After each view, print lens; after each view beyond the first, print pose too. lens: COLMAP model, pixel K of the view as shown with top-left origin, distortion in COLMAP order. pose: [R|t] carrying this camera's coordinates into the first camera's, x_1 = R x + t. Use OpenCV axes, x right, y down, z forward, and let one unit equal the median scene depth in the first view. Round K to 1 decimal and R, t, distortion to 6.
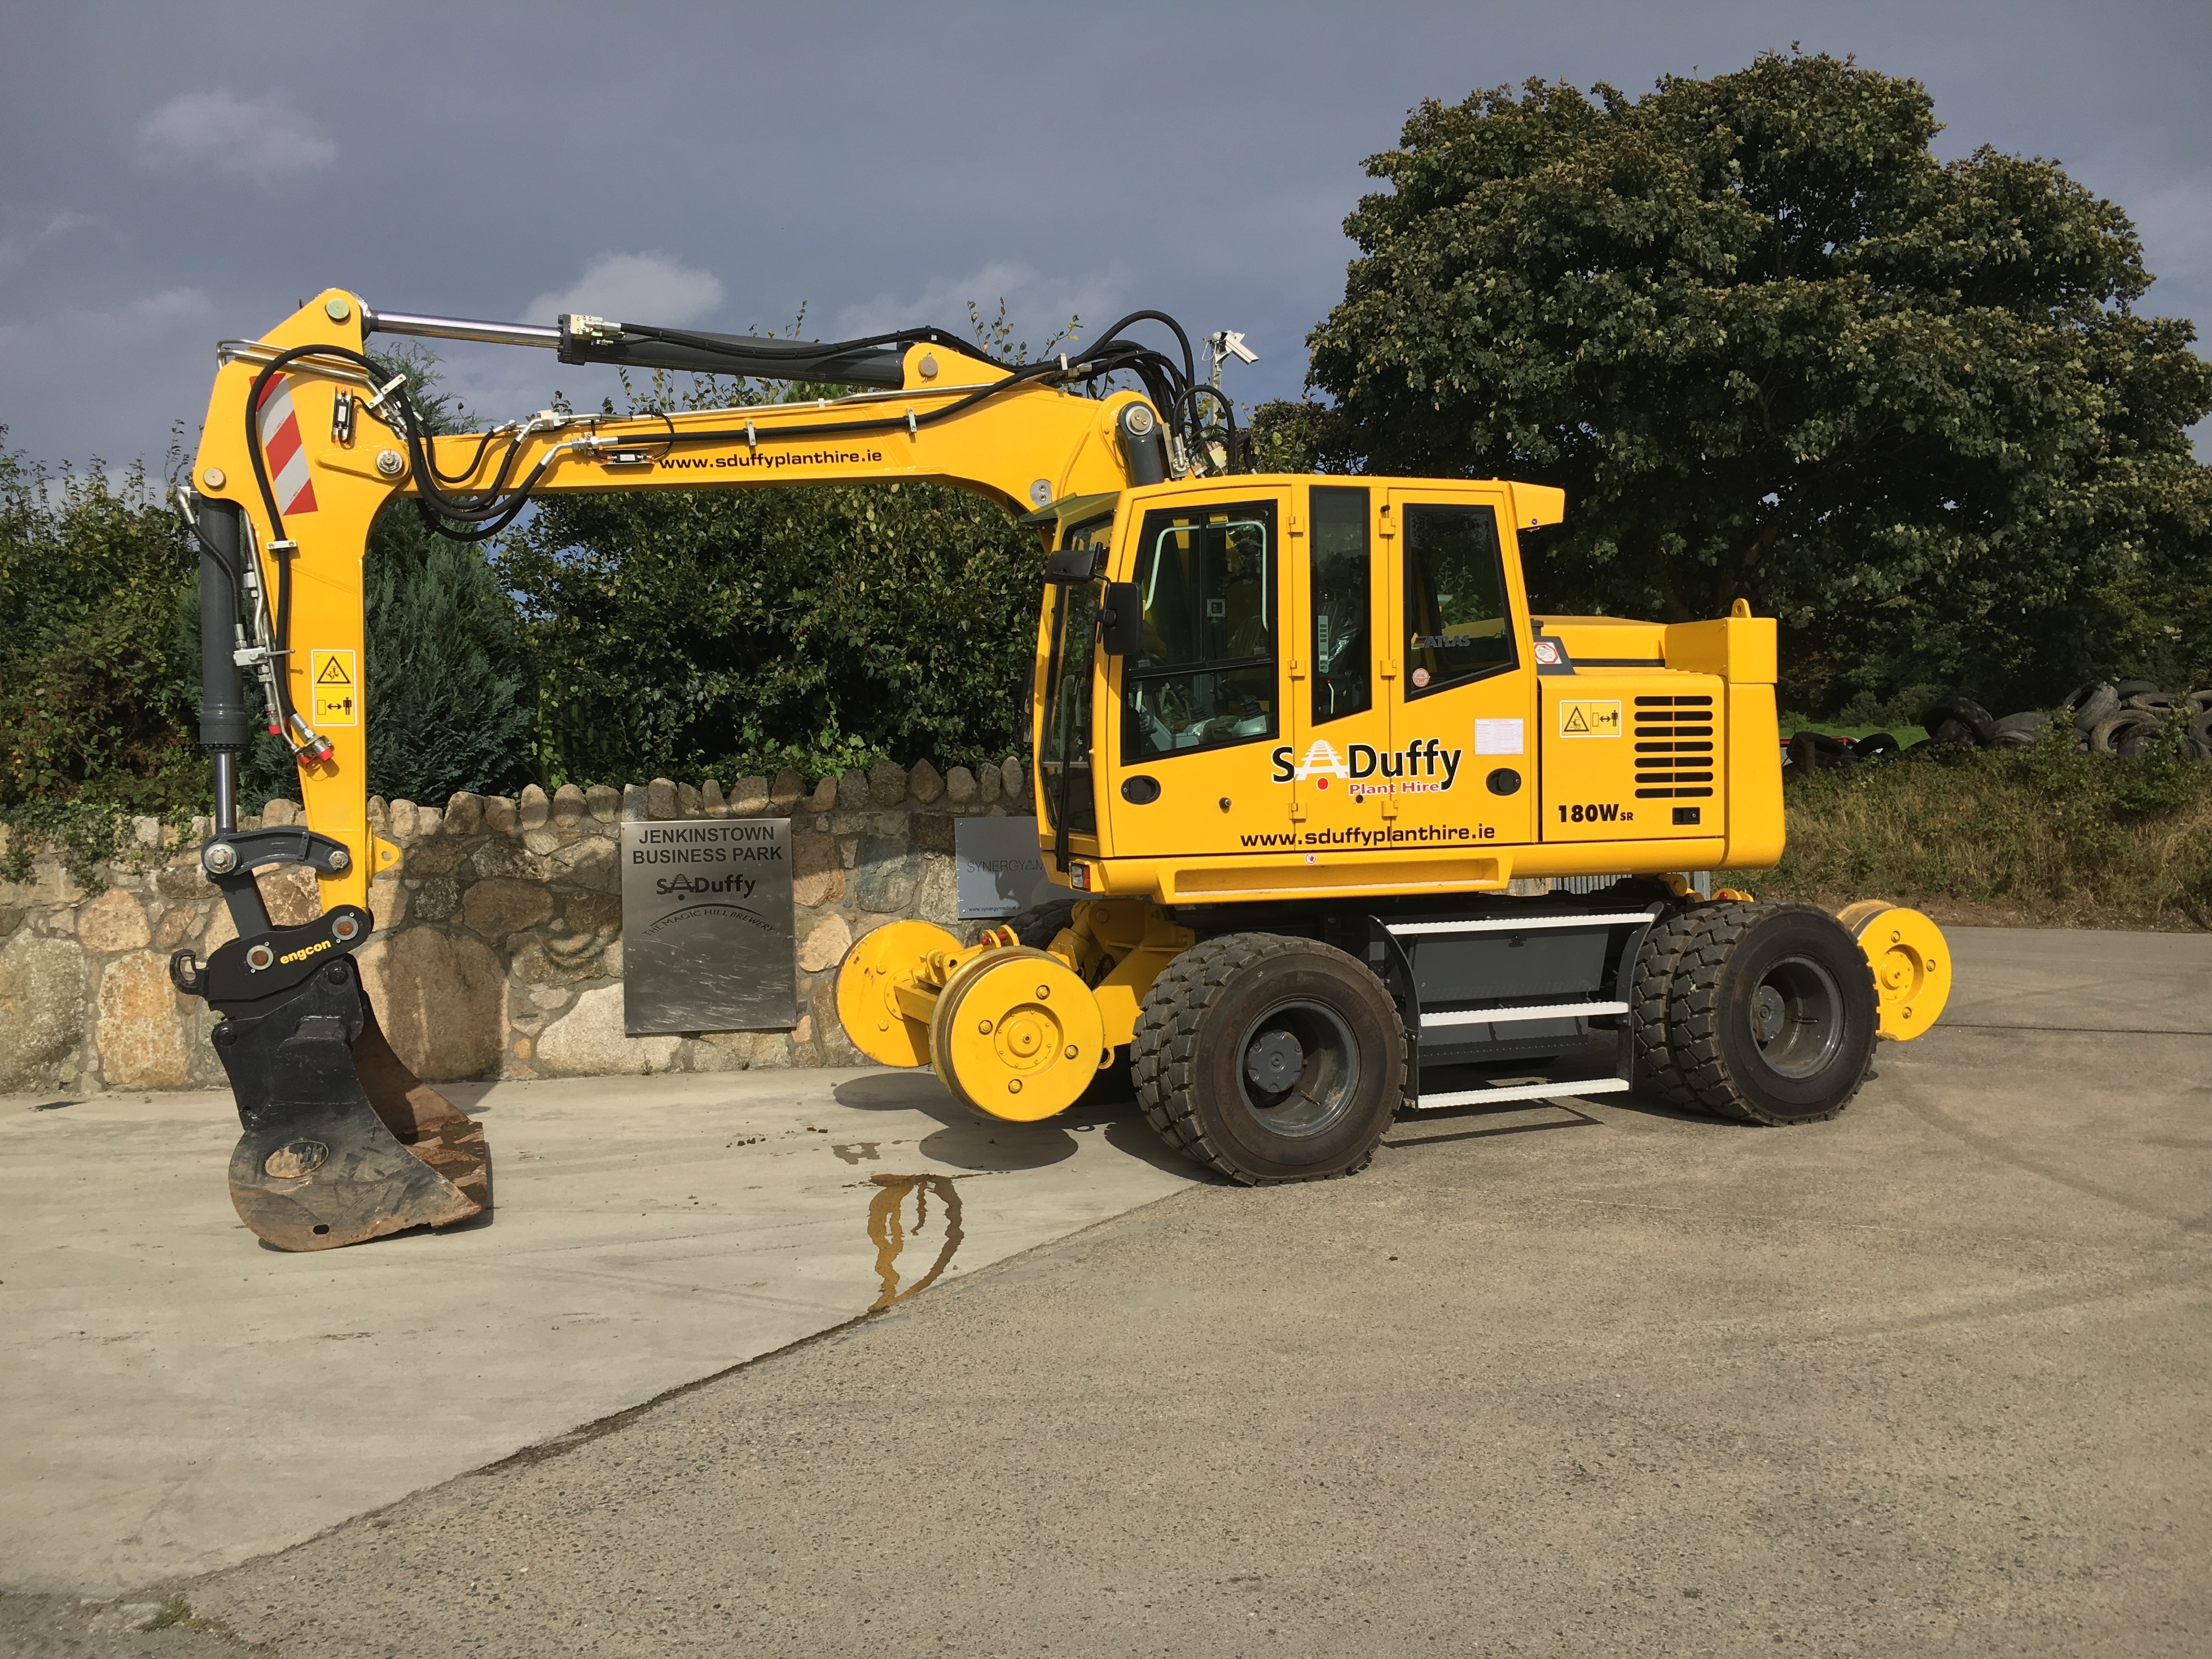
lens RADIAL K [[1953.2, 0, 1098.3], [0, 1953.2, 794.4], [0, 0, 1]] dist [0.105005, -0.148284]
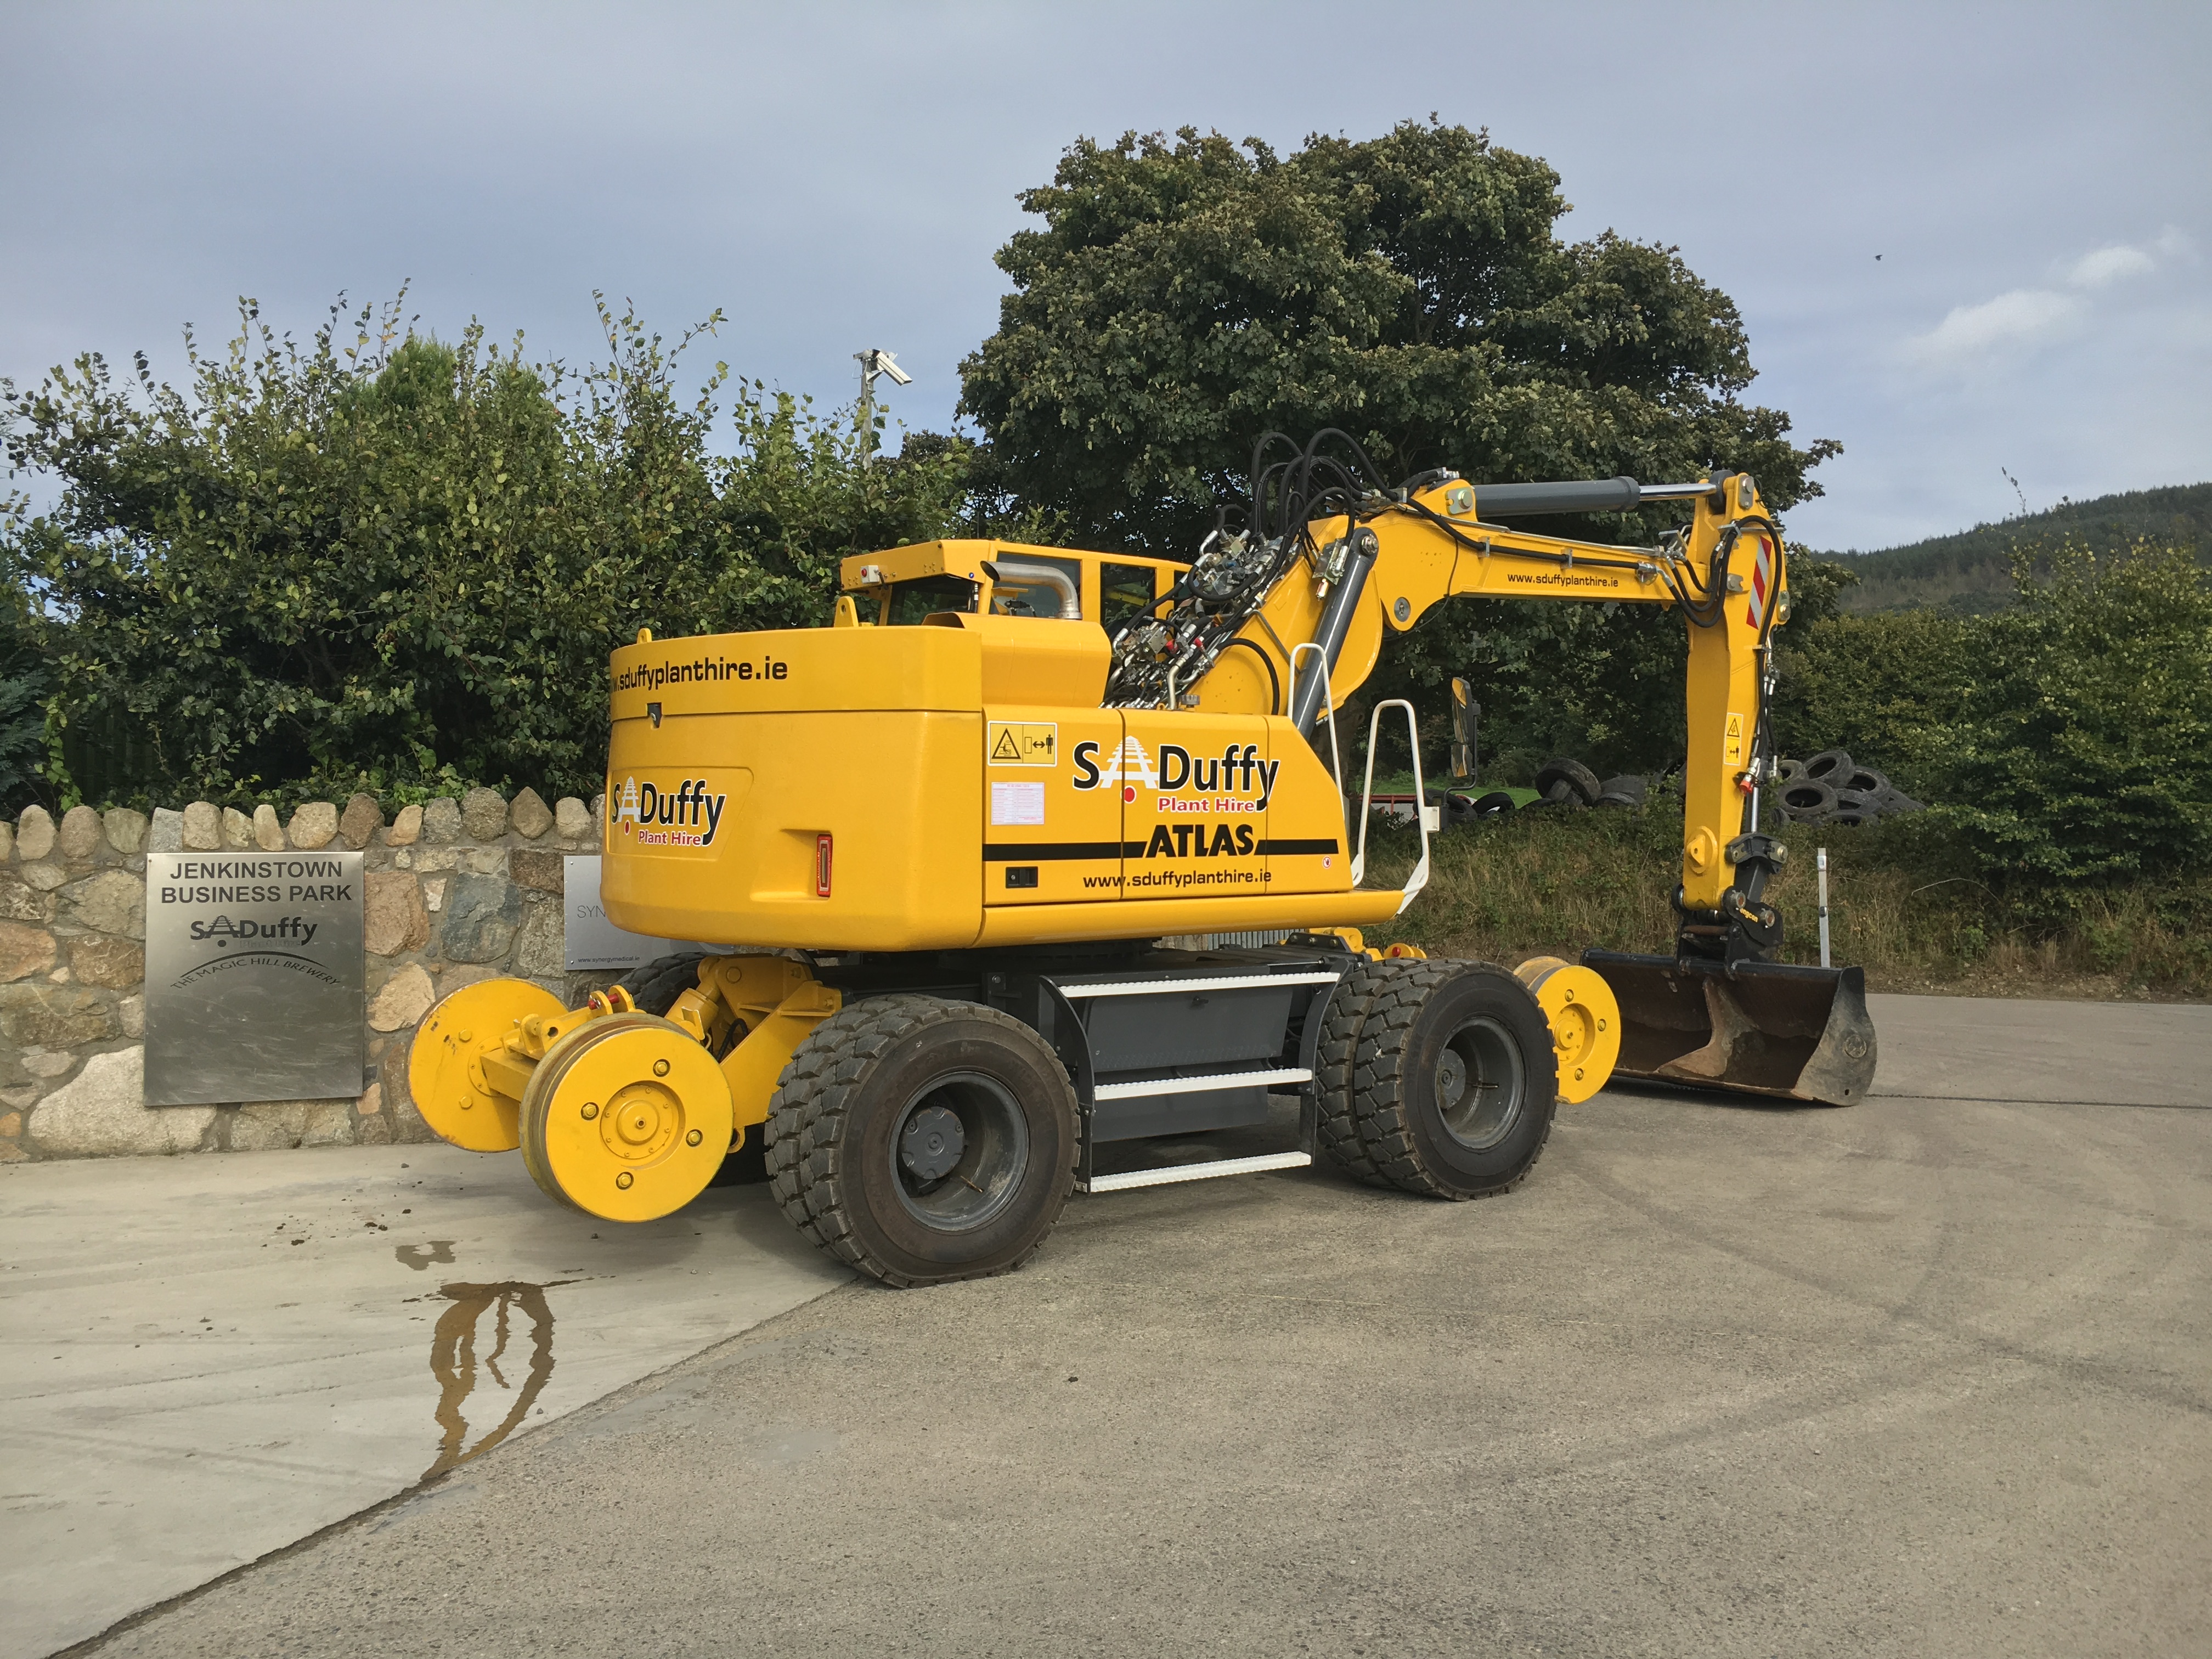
lens RADIAL K [[1953.2, 0, 1098.3], [0, 1953.2, 794.4], [0, 0, 1]] dist [0.105005, -0.148284]
pose [[0.982101, 0.026031, 0.186548, -0.004428], [-0.021792, 0.999456, -0.024735, 0.001693], [-0.187091, 0.020227, 0.982134, 0.115839]]
